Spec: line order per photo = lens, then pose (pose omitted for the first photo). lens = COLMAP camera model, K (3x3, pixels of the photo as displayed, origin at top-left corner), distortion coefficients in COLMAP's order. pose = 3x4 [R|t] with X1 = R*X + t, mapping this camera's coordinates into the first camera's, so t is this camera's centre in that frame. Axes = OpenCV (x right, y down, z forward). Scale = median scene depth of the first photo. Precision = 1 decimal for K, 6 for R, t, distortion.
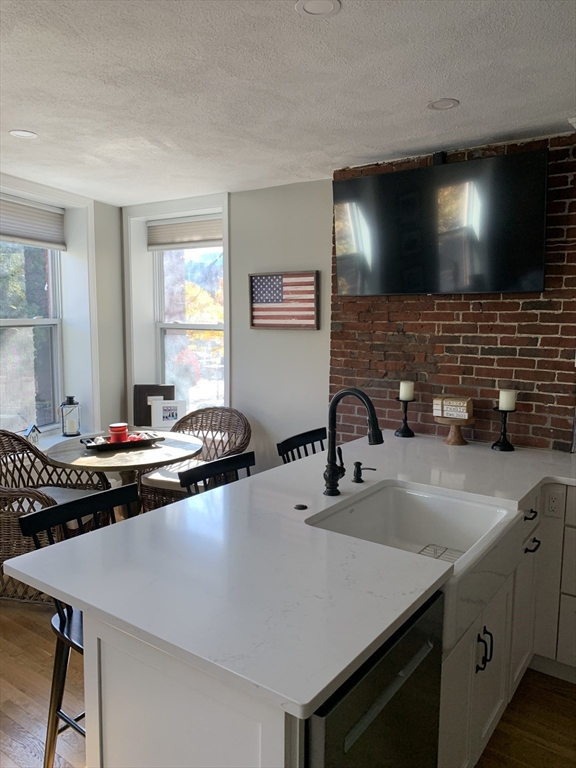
lens RADIAL K [[586.4, 0, 288.0], [0, 586.4, 384.0], [0, 0, 1]] dist [0.017864, 0.000740]
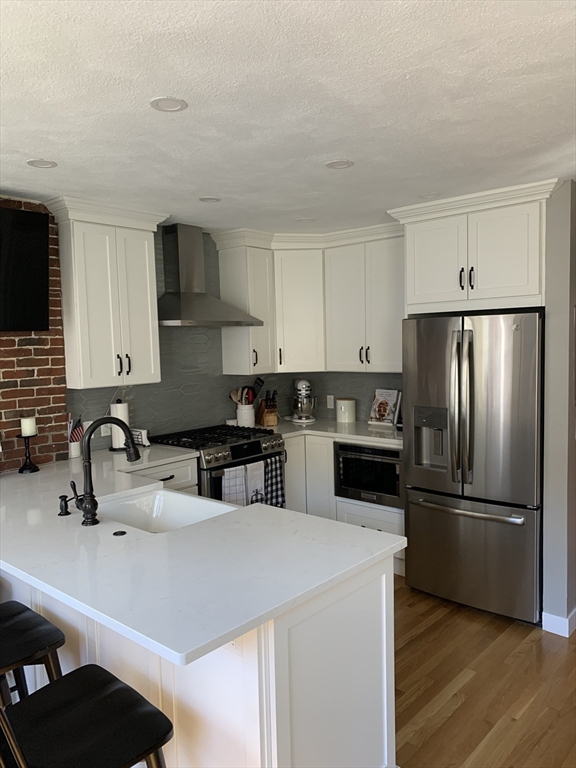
lens RADIAL K [[586.4, 0, 288.0], [0, 586.4, 384.0], [0, 0, 1]] dist [0.017864, 0.000740]
pose [[0.115243, -0.088407, 0.989395, -0.570561], [0.147976, 0.986446, 0.070908, -0.050174], [-0.982254, 0.138235, 0.126763, 0.312309]]
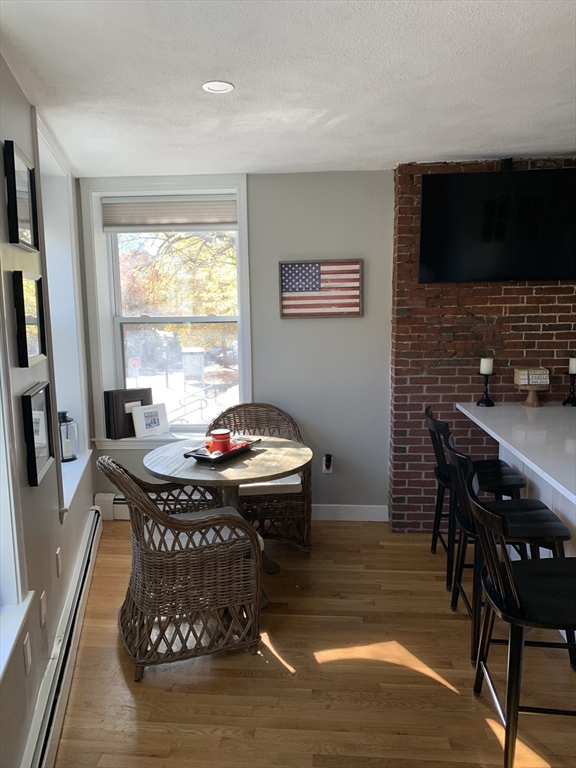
lens RADIAL K [[586.4, 0, 288.0], [0, 586.4, 384.0], [0, 0, 1]] dist [0.017864, 0.000740]
pose [[0.857186, -0.090738, 0.506951, -0.673219], [0.083759, 0.995813, 0.036614, -0.026334], [-0.508151, 0.011077, 0.861197, 0.201710]]
